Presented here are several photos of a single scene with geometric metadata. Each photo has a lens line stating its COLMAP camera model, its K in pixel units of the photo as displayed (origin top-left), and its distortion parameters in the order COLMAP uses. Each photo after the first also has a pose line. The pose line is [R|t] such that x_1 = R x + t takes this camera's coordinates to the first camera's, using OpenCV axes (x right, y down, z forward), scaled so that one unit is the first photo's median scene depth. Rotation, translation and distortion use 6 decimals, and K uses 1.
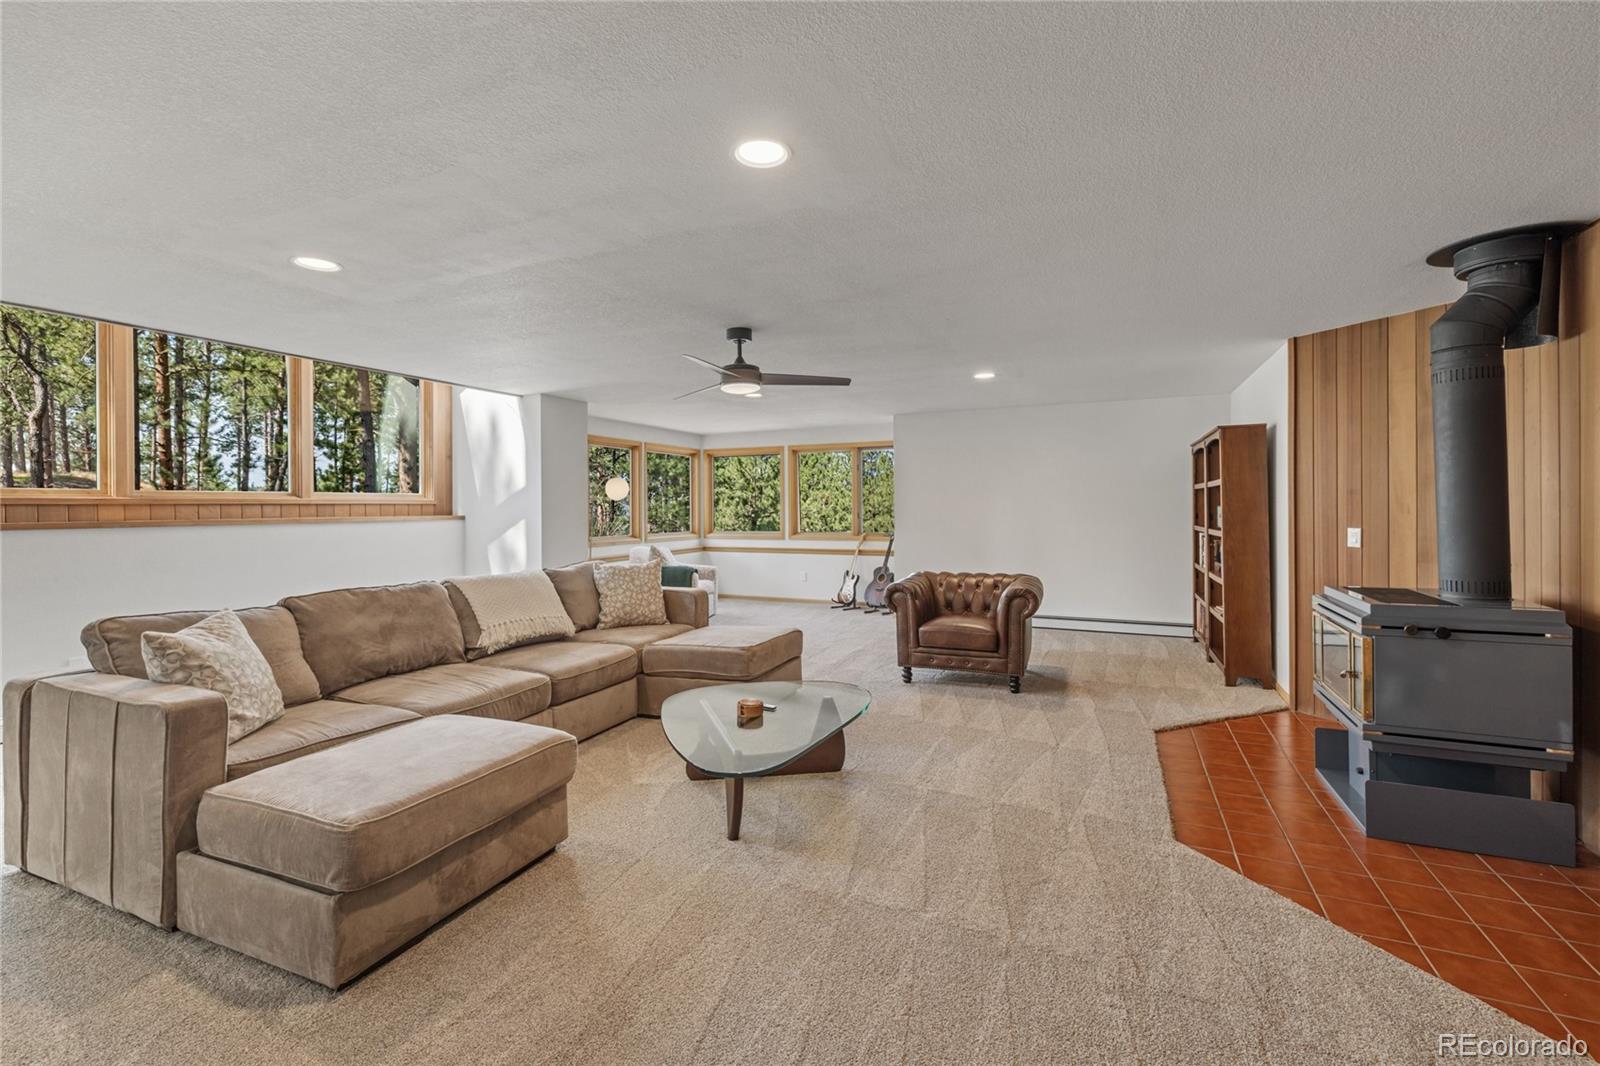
lens RADIAL K [[677.3, 0, 798.3], [0, 677.3, 510.2], [0, 0, 1]] dist [0.002578, 0.000416]
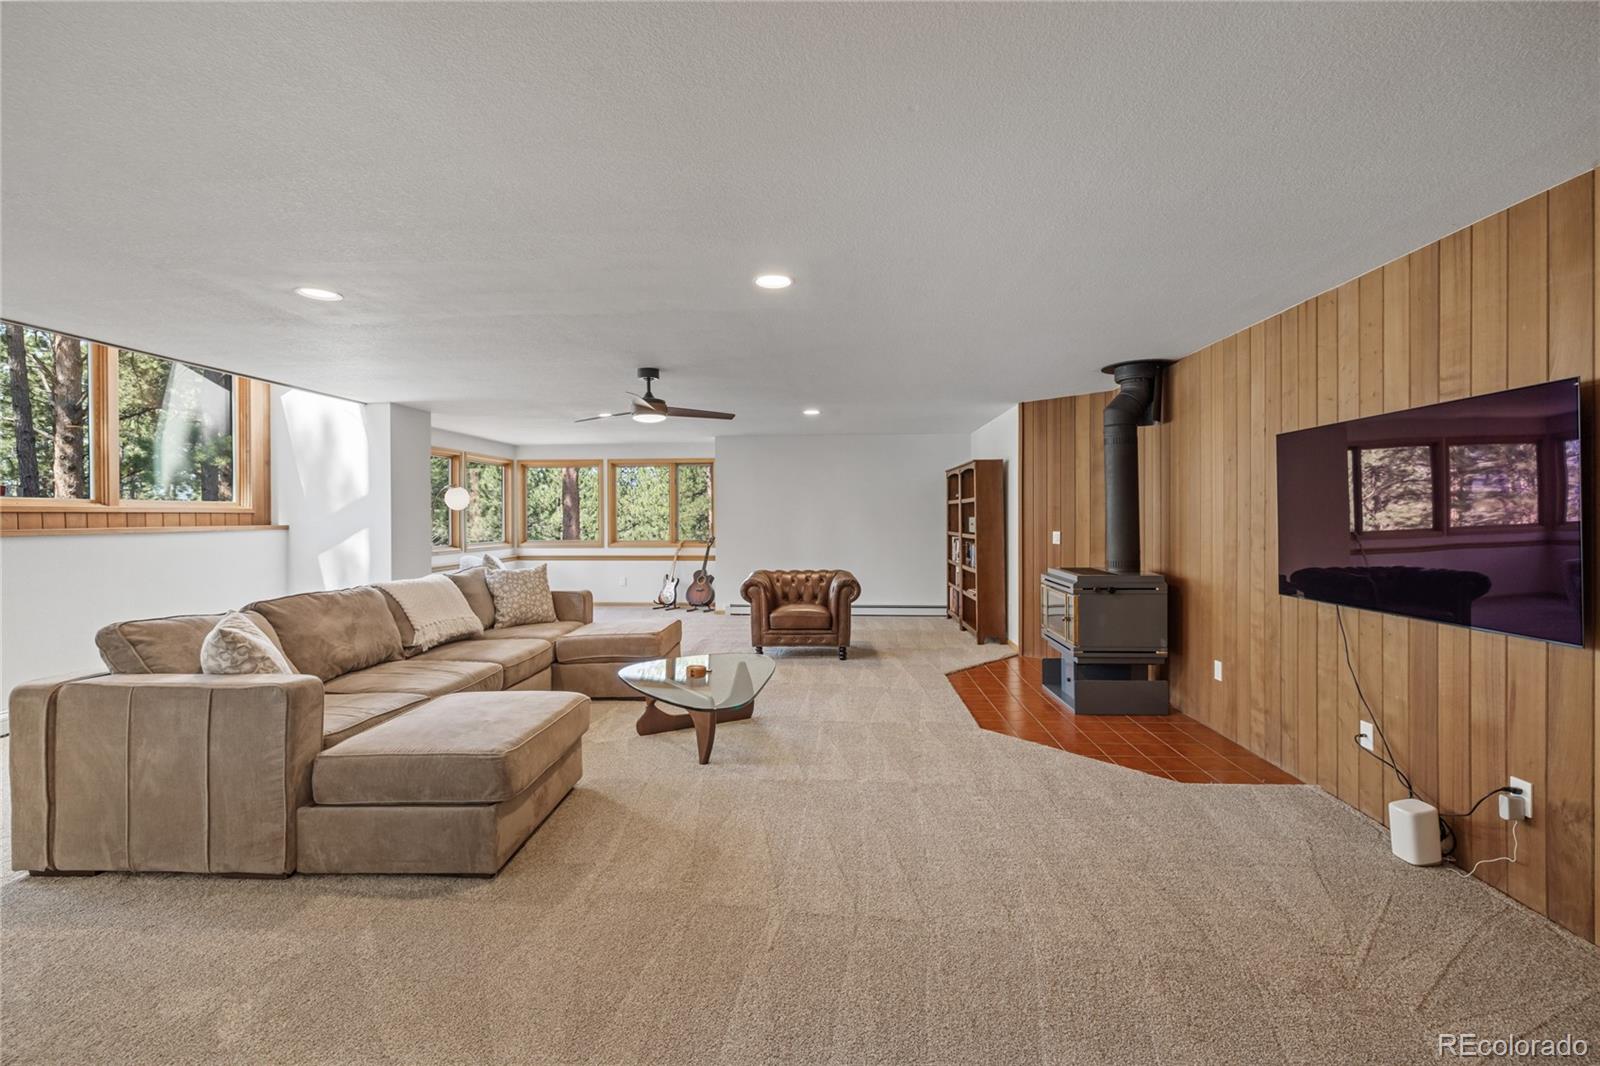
lens RADIAL K [[677.3, 0, 784.8], [0, 677.3, 524.2], [0, 0, 1]] dist [0.002578, 0.000416]
pose [[0.936951, -0.001492, 0.349457, -0.355428], [-0.000492, 0.999984, 0.005589, 0.001808], [-0.349460, -0.005408, 0.936936, -0.266987]]
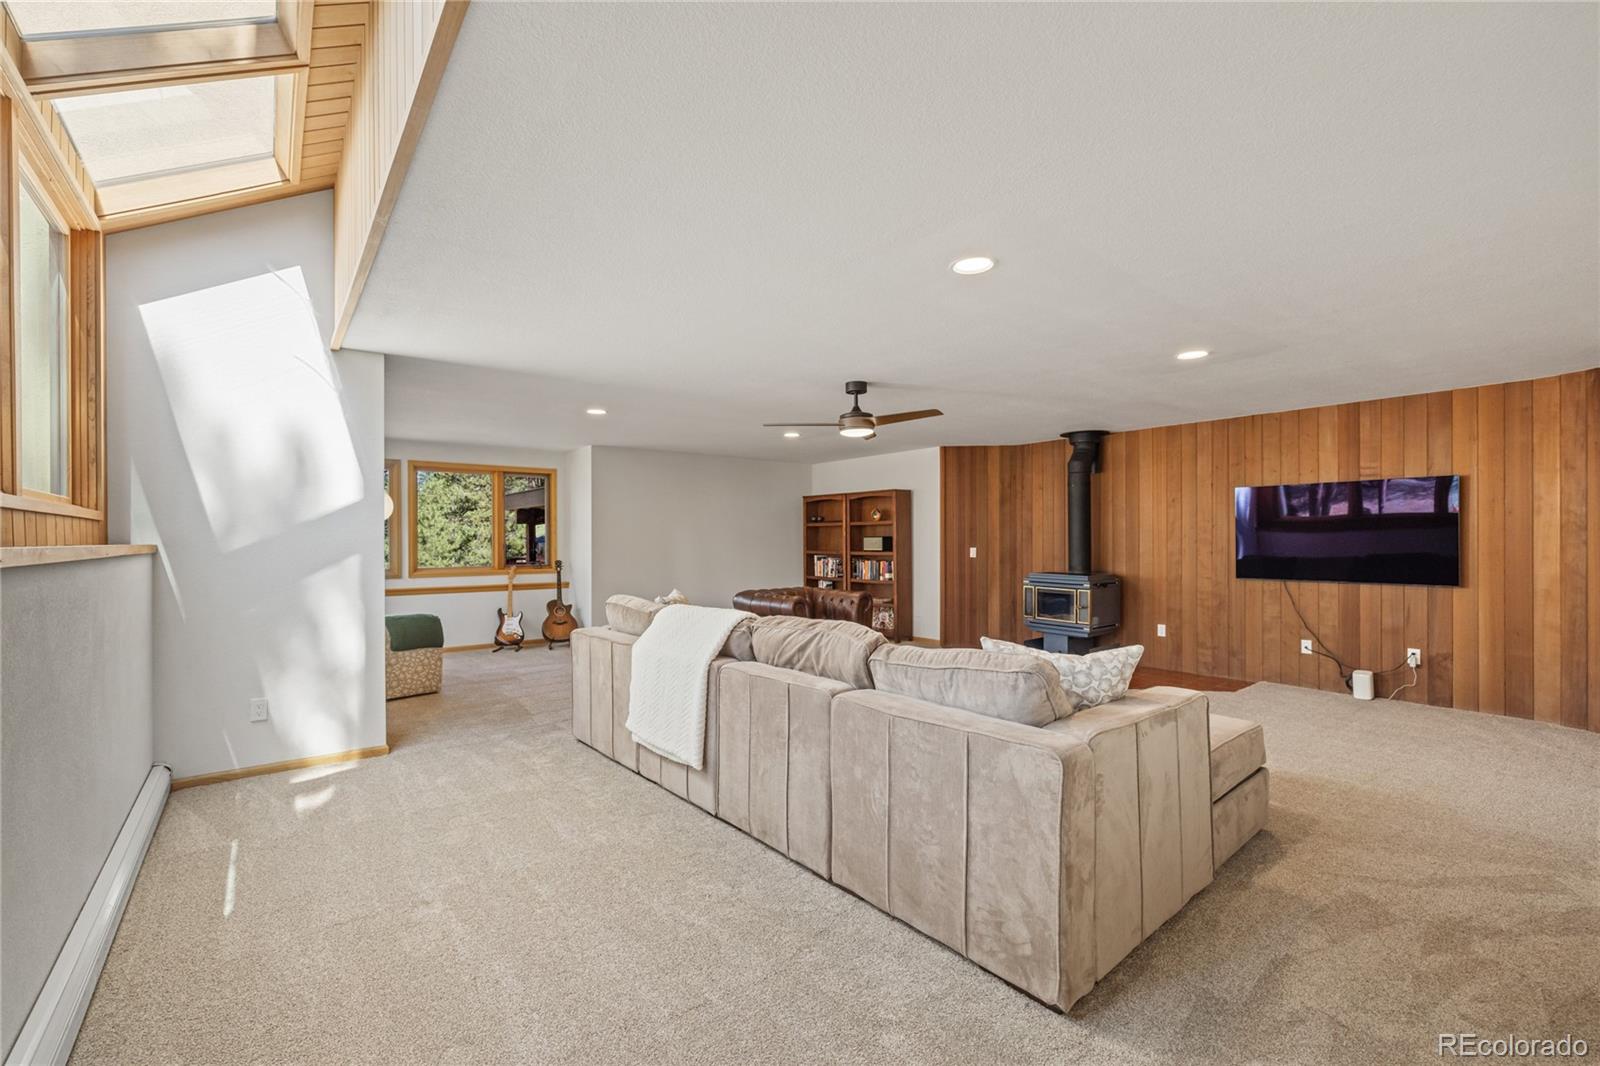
lens RADIAL K [[677.3, 0, 777.7], [0, 677.3, 540.5], [0, 0, 1]] dist [0.002578, 0.000416]
pose [[0.448493, 0.003394, 0.893780, -1.518525], [0.004199, 0.999974, -0.005905, 0.018639], [-0.893777, 0.006402, 0.448466, 0.764127]]
